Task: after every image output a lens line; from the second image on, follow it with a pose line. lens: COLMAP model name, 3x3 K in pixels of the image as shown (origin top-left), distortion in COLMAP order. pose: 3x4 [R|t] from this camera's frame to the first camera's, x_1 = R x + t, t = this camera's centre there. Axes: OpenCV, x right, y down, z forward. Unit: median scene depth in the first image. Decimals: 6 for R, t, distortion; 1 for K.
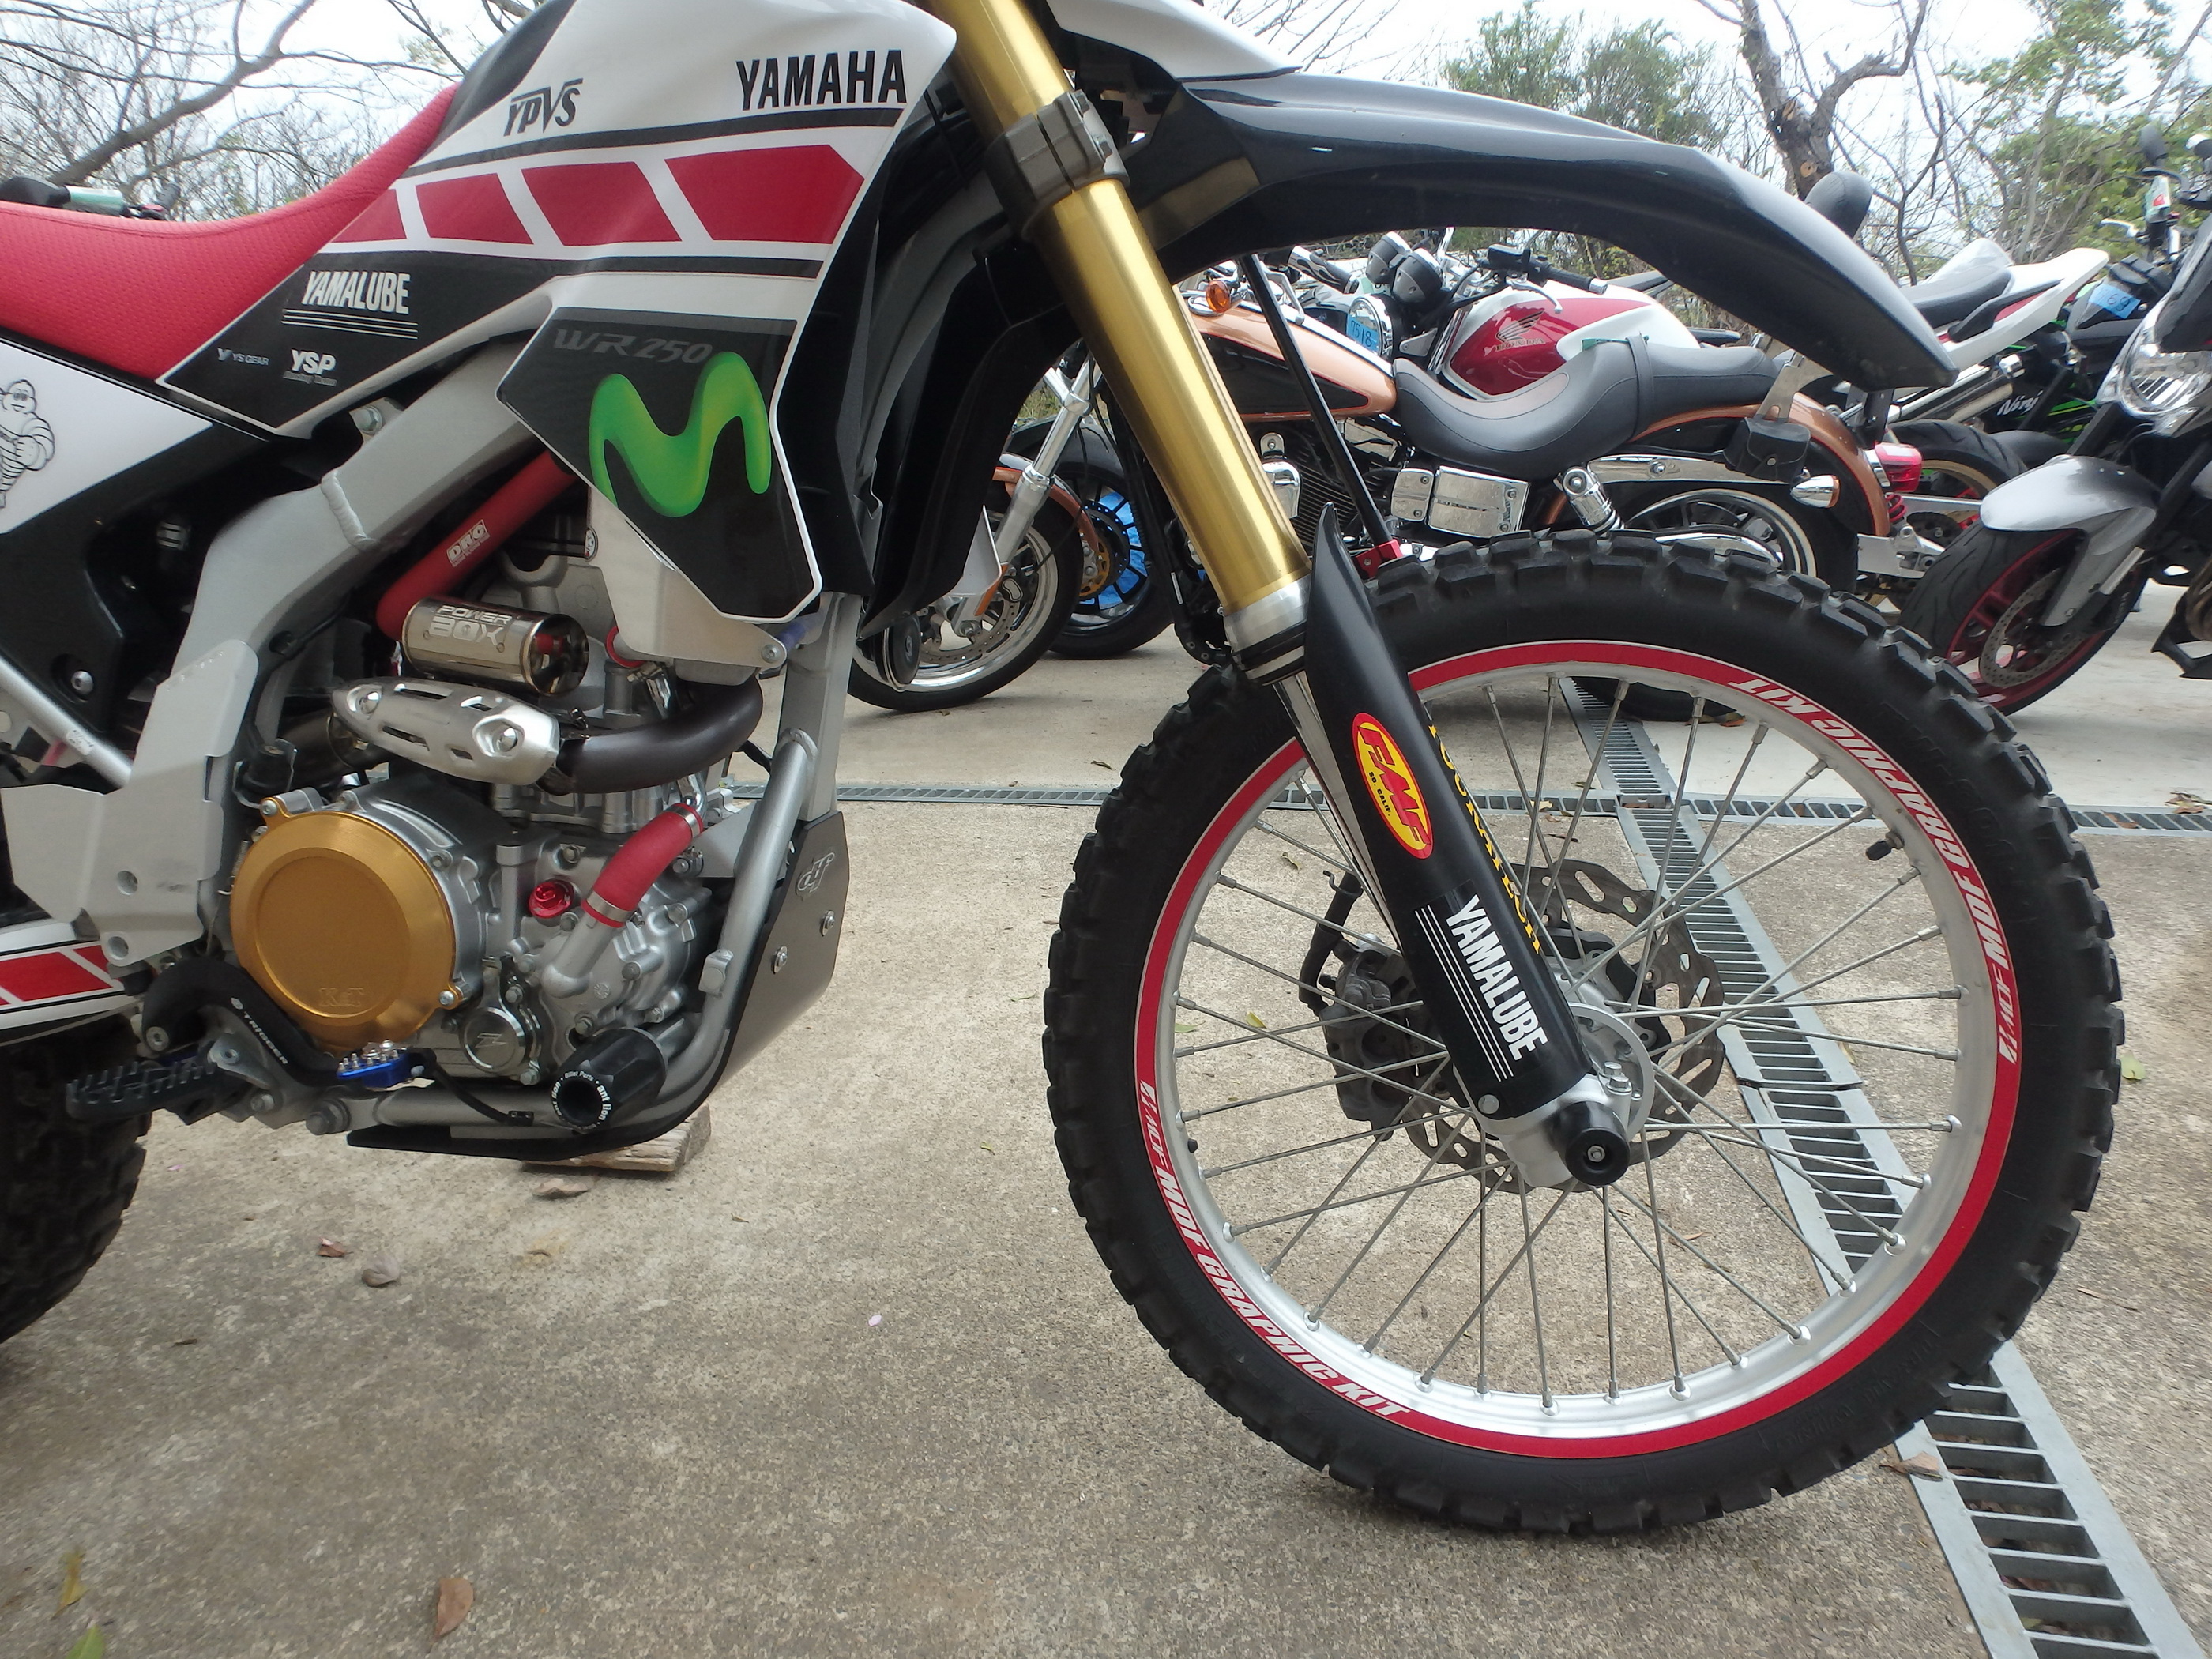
lens RADIAL K [[1342.3, 0, 1134.4], [0, 1342.3, 810.6], [0, 0, 1]] dist [-0.038375, 0.004634]
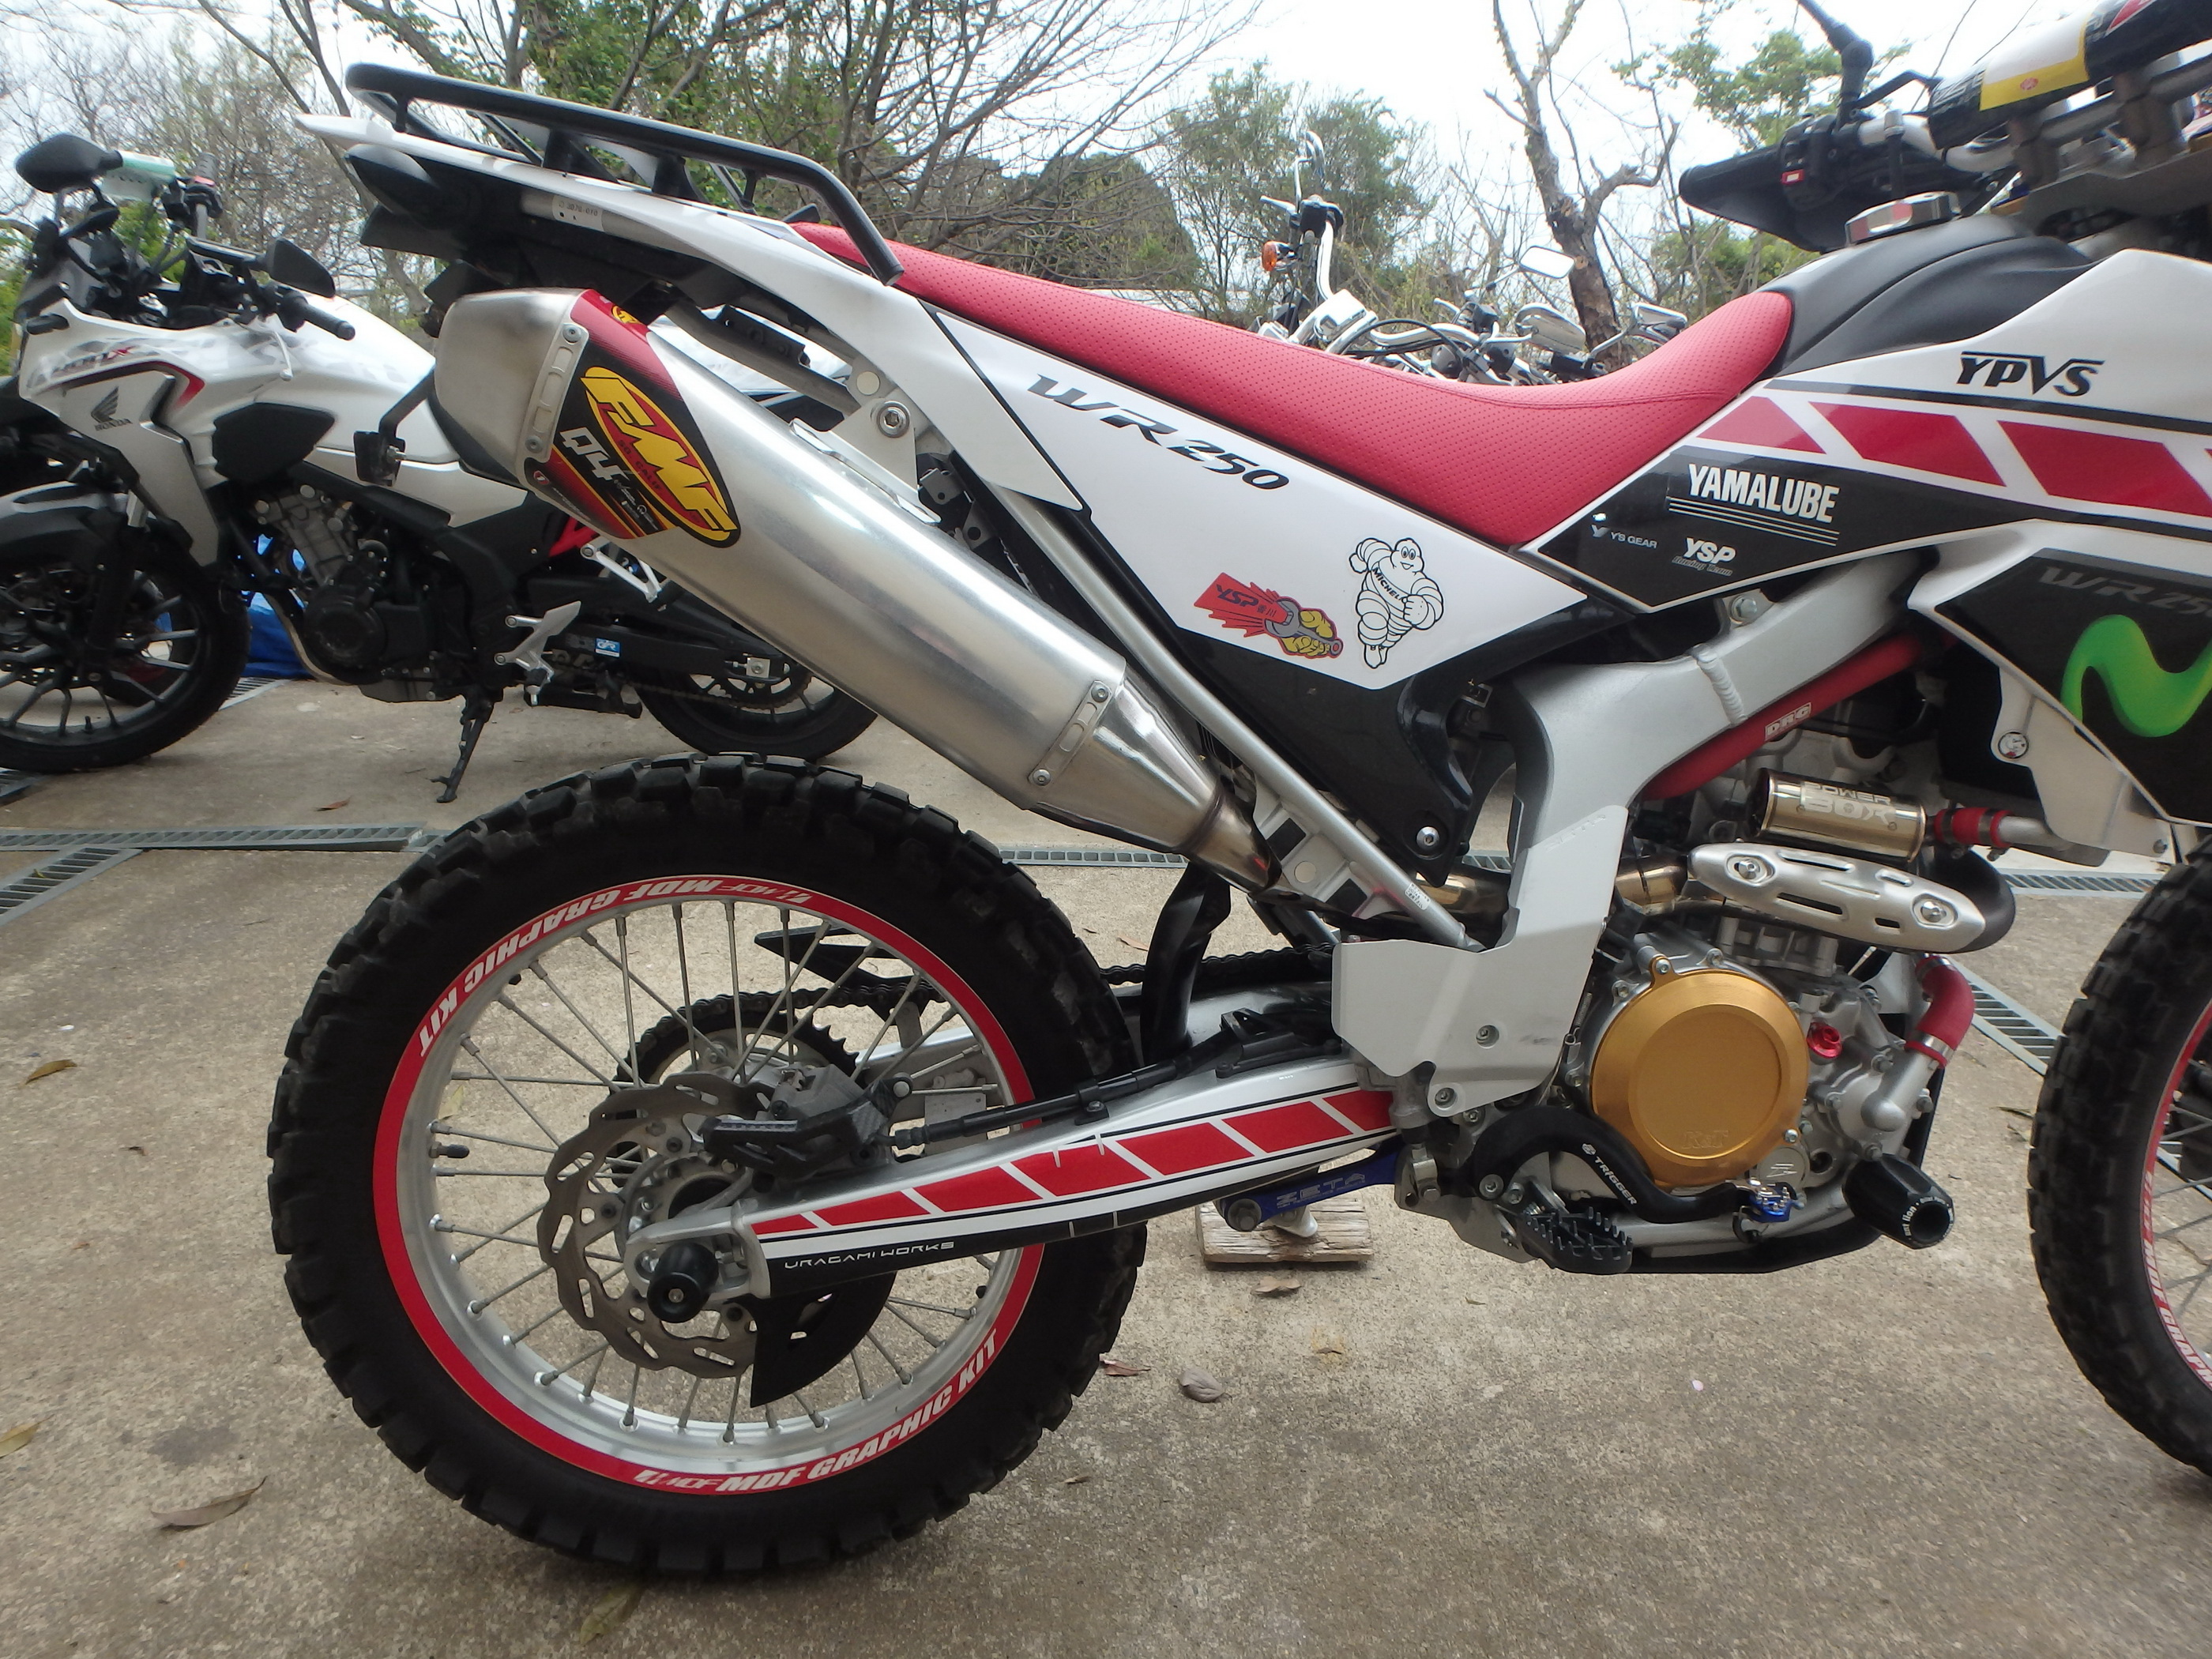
lens RADIAL K [[1343.3, 0, 1127.1], [0, 1343.3, 815.8], [0, 0, 1]] dist [-0.062279, 0.018636]
pose [[0.976576, 0.020432, 0.214199, -1.170322], [-0.018983, 0.999781, -0.008821, -0.094635], [-0.214332, 0.004549, 0.976750, 0.041566]]
